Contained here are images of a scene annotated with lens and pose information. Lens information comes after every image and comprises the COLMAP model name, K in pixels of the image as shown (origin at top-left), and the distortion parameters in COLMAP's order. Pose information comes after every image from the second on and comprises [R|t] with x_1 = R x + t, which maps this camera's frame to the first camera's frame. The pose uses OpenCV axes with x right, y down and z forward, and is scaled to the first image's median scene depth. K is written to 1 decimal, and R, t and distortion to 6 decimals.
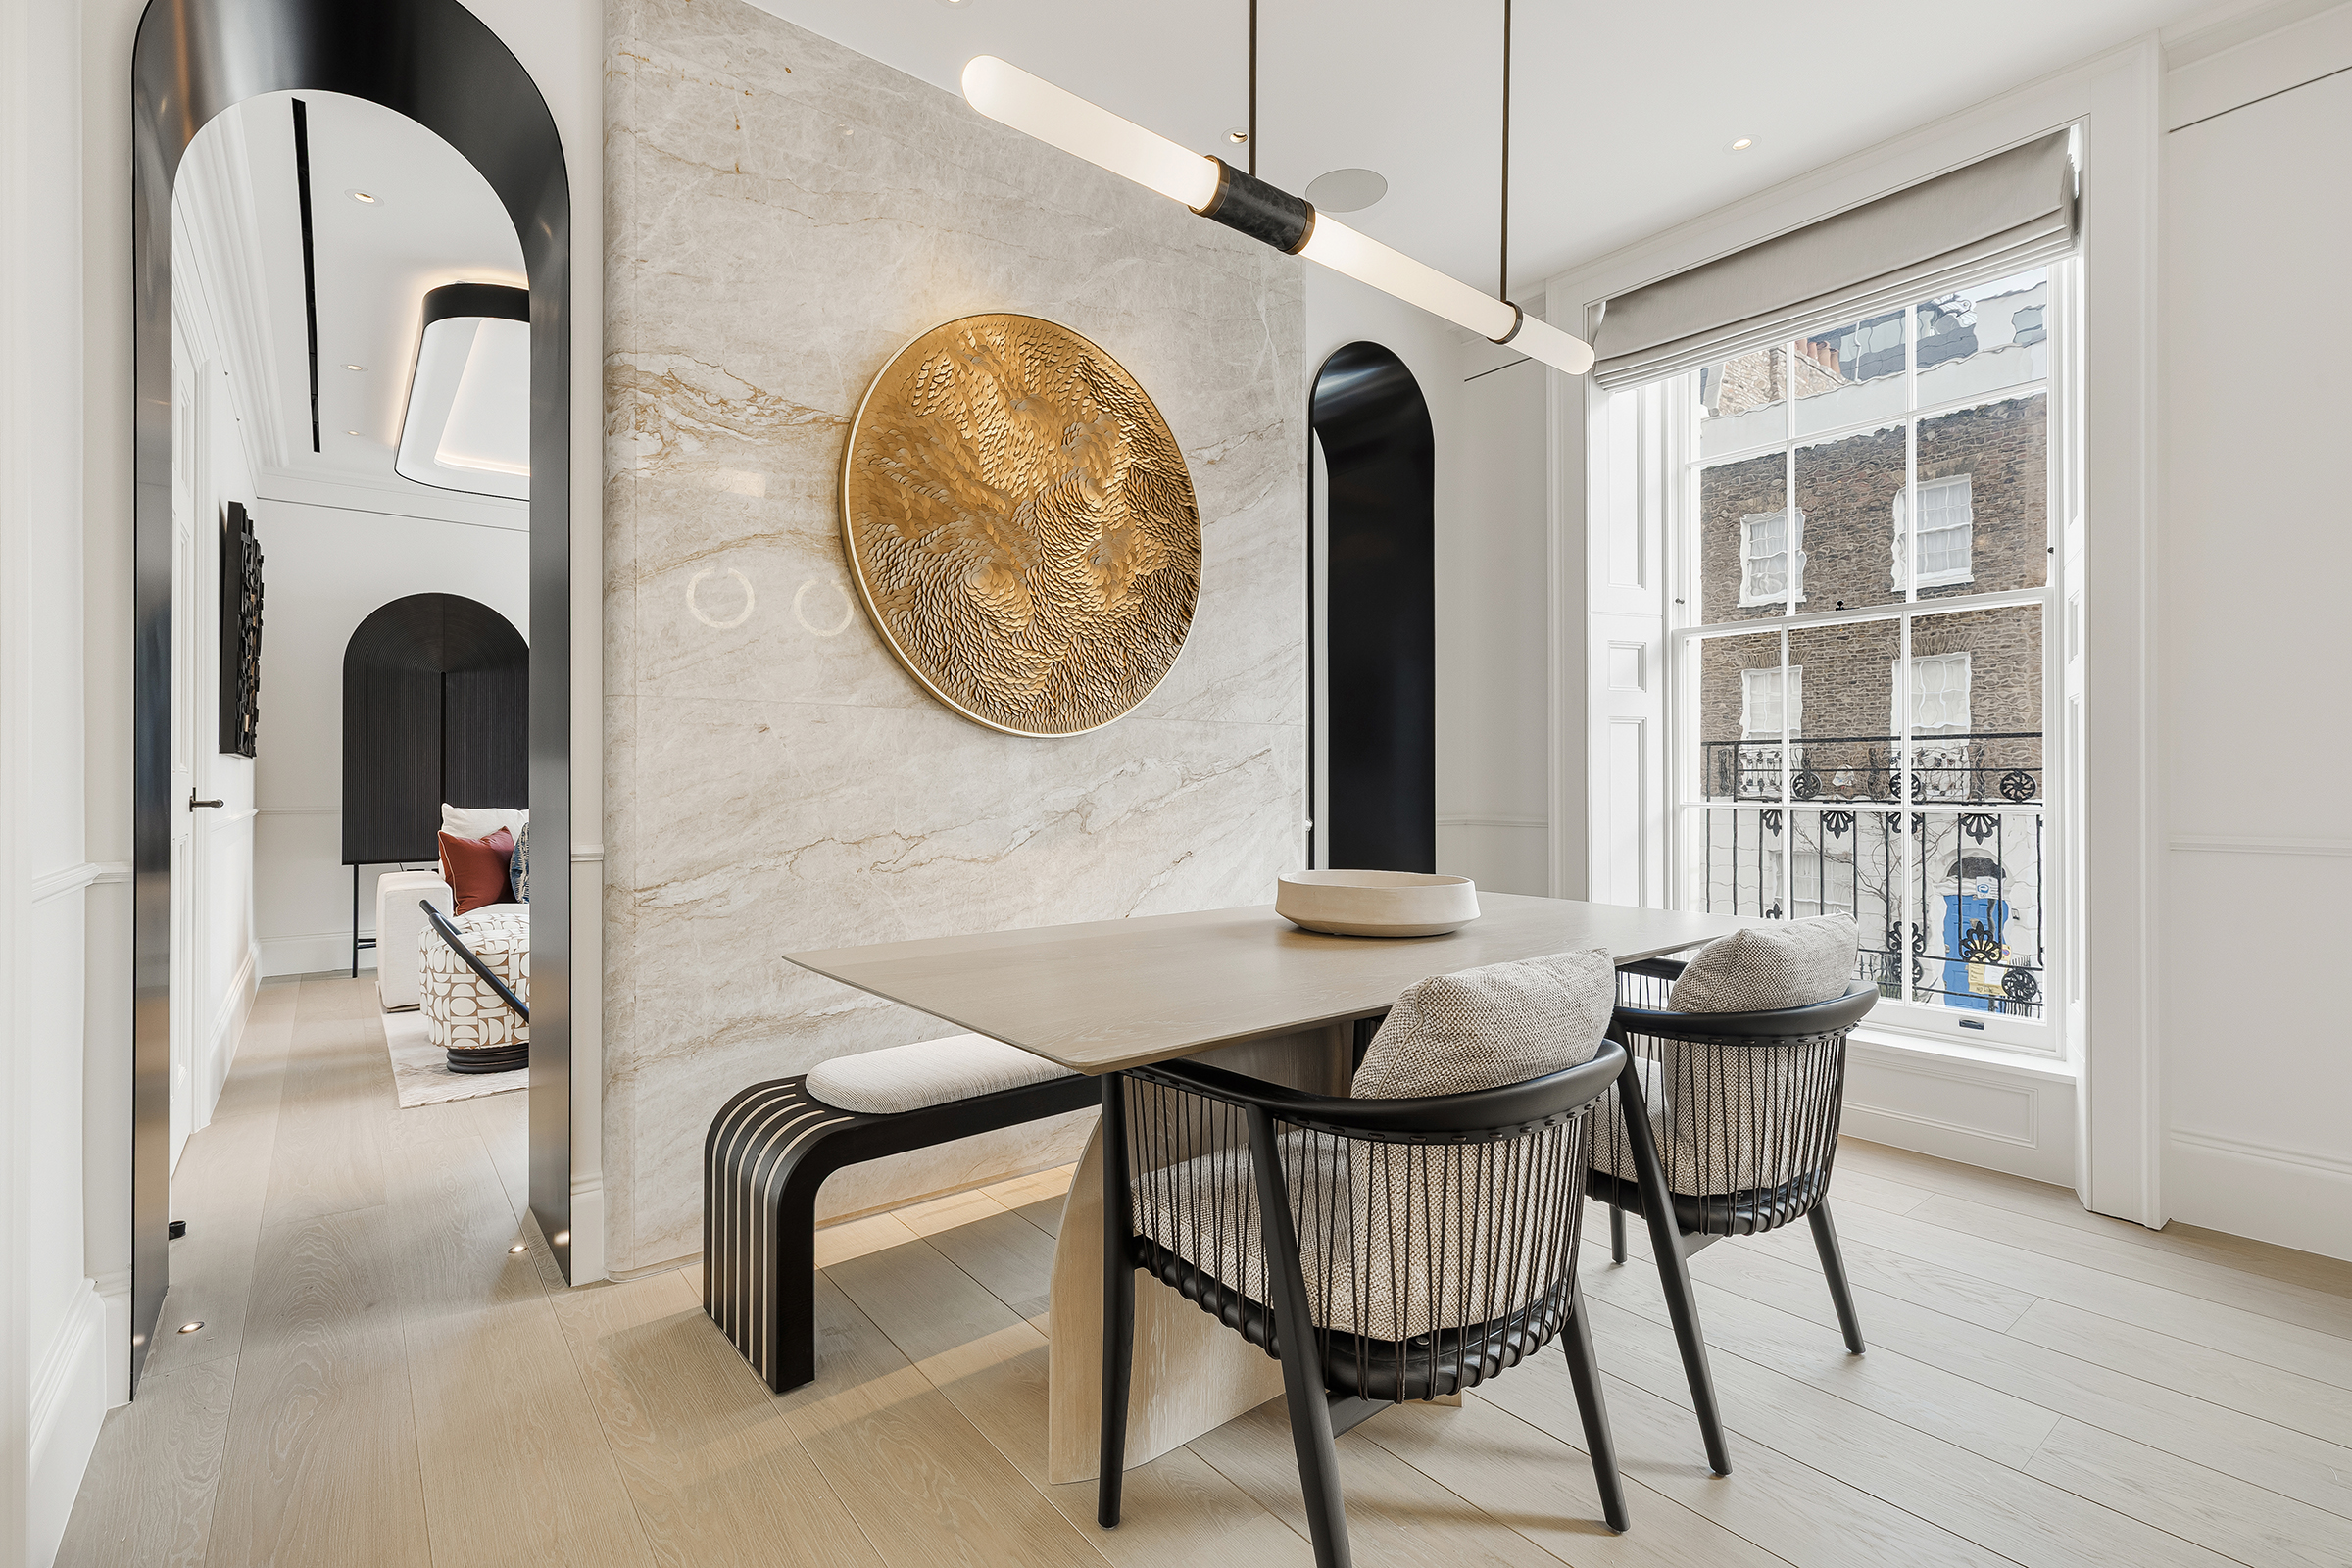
lens RADIAL K [[1070.2, 0, 1164.6], [0, 1070.2, 782.9], [0, 0, 1]] dist [0.000821, 0.000000]
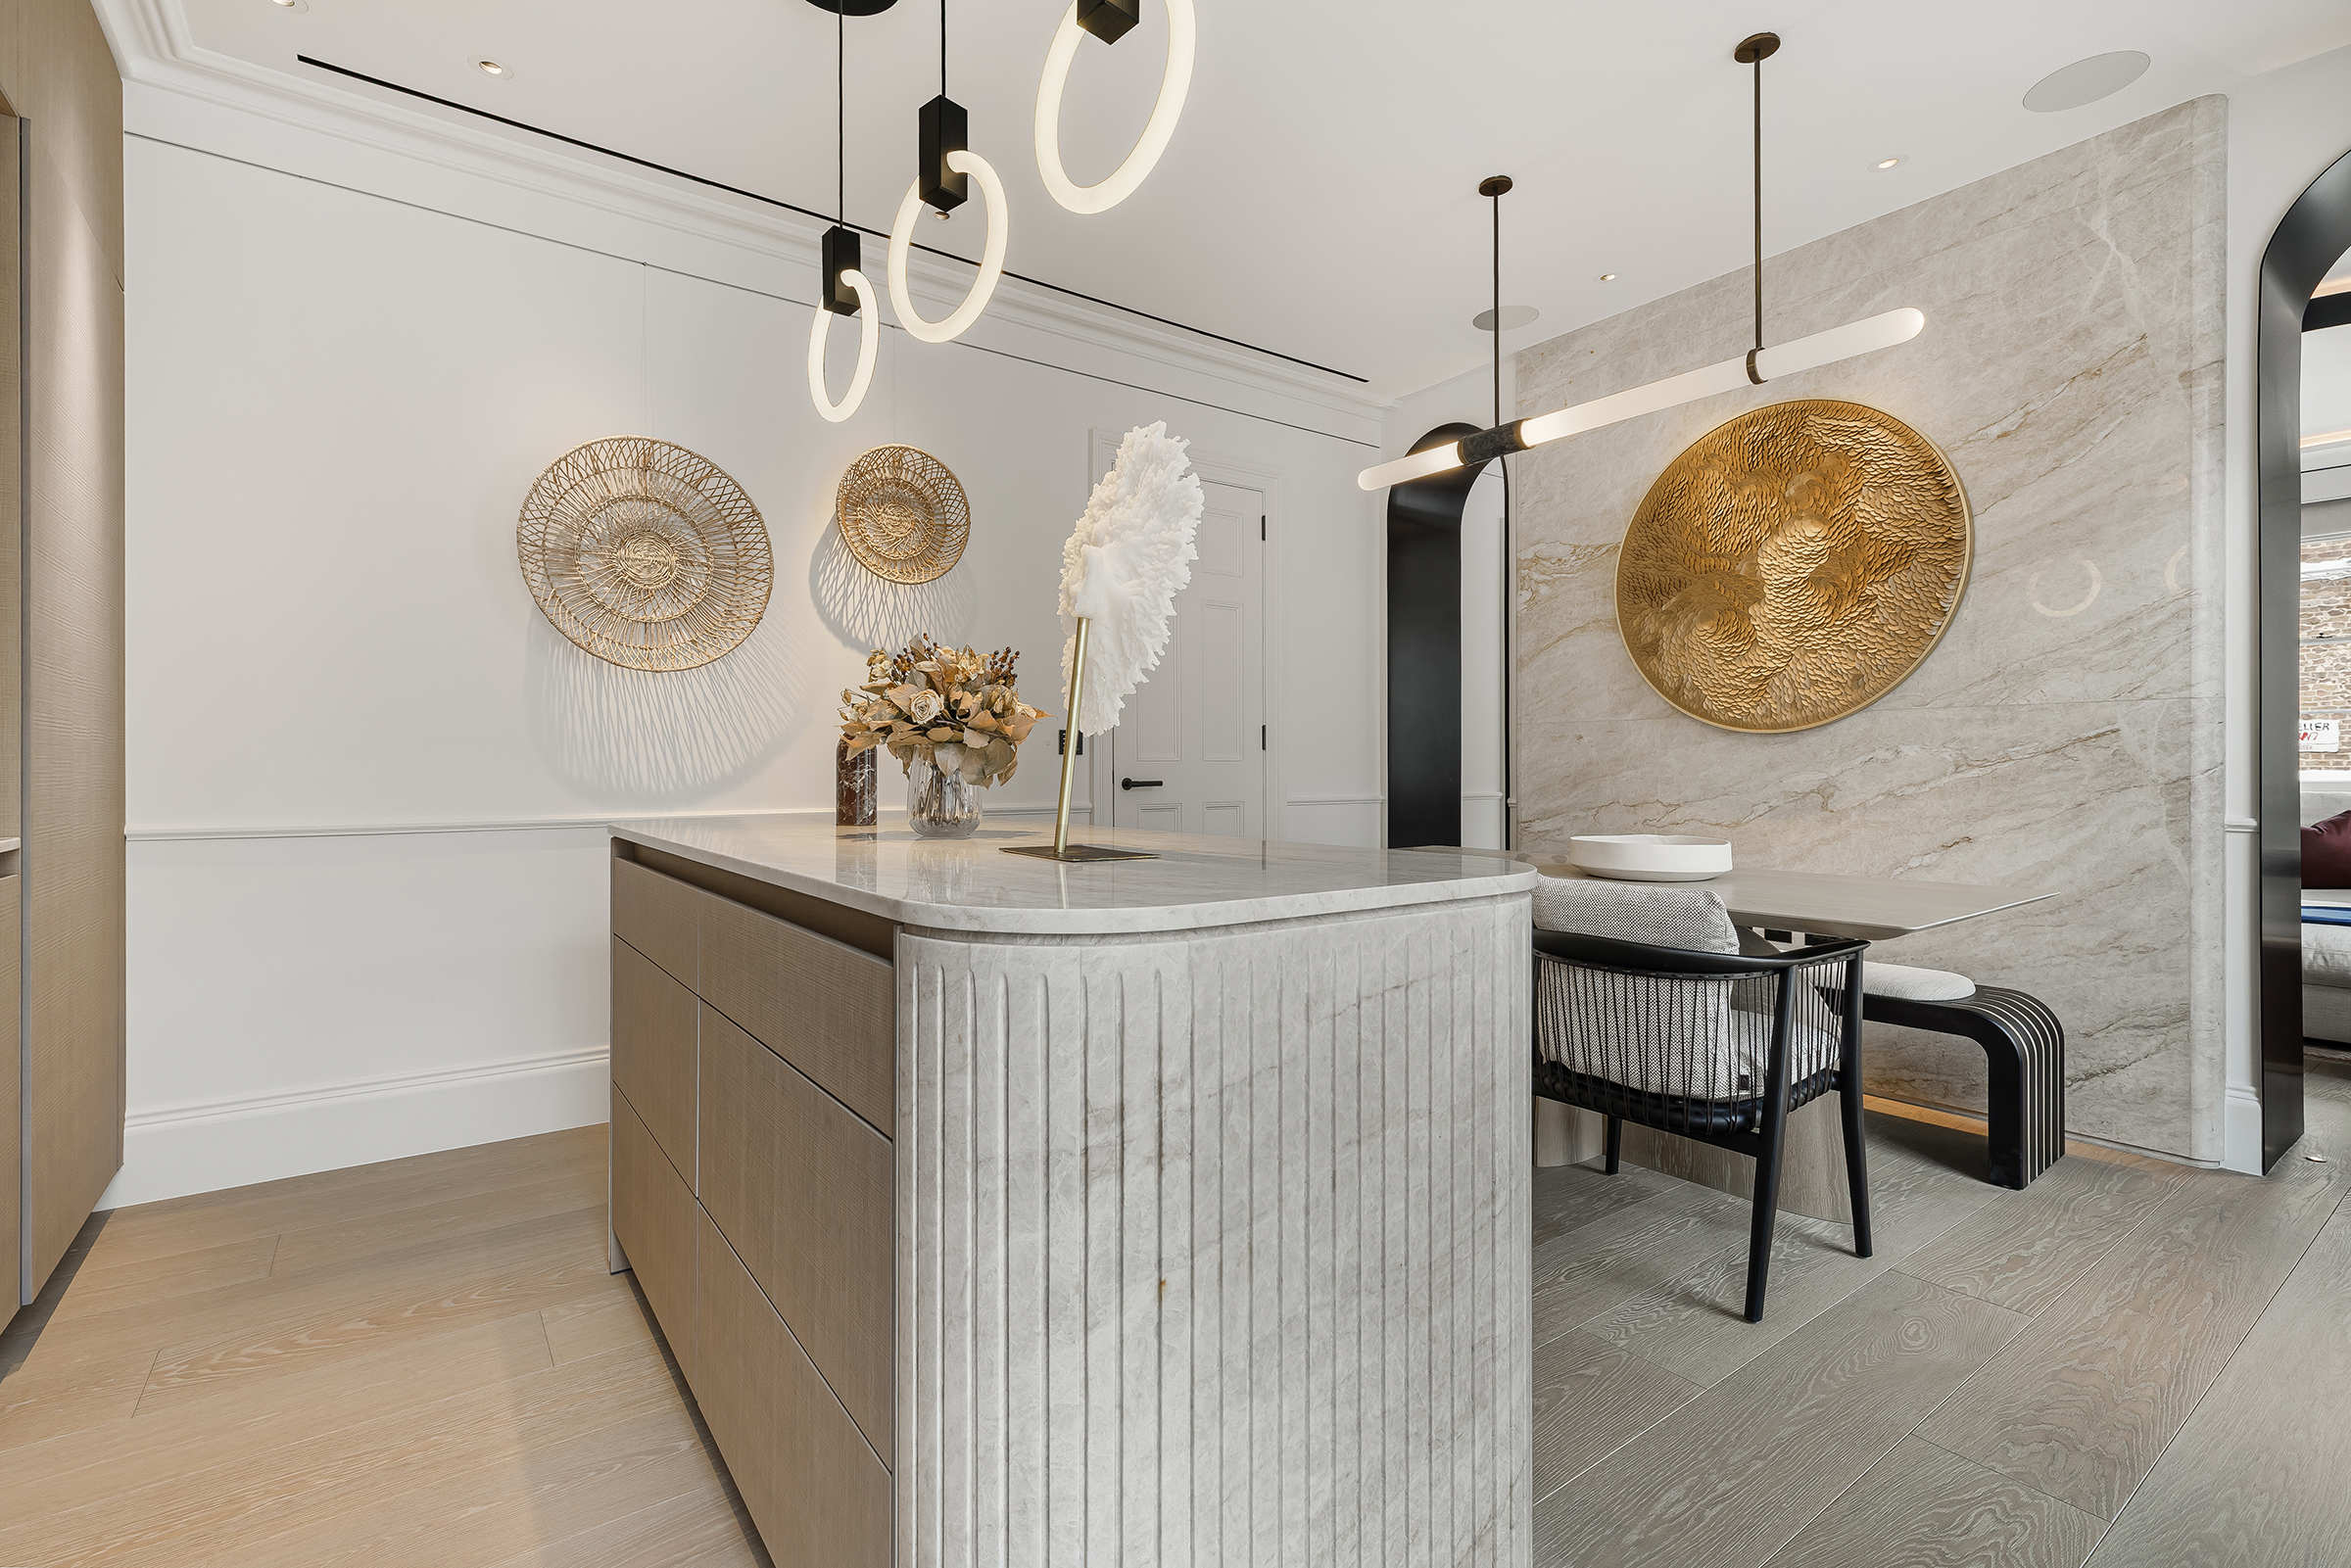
lens RADIAL K [[1069.7, 0, 1164.1], [0, 1069.7, 782.9], [0, 0, 1]] dist [0.000821, 0.000000]
pose [[-0.036899, 0.016482, -0.999183, 1.162666], [0.000698, 0.999864, 0.016467, -0.004312], [0.999319, -0.000090, -0.036905, 0.316078]]
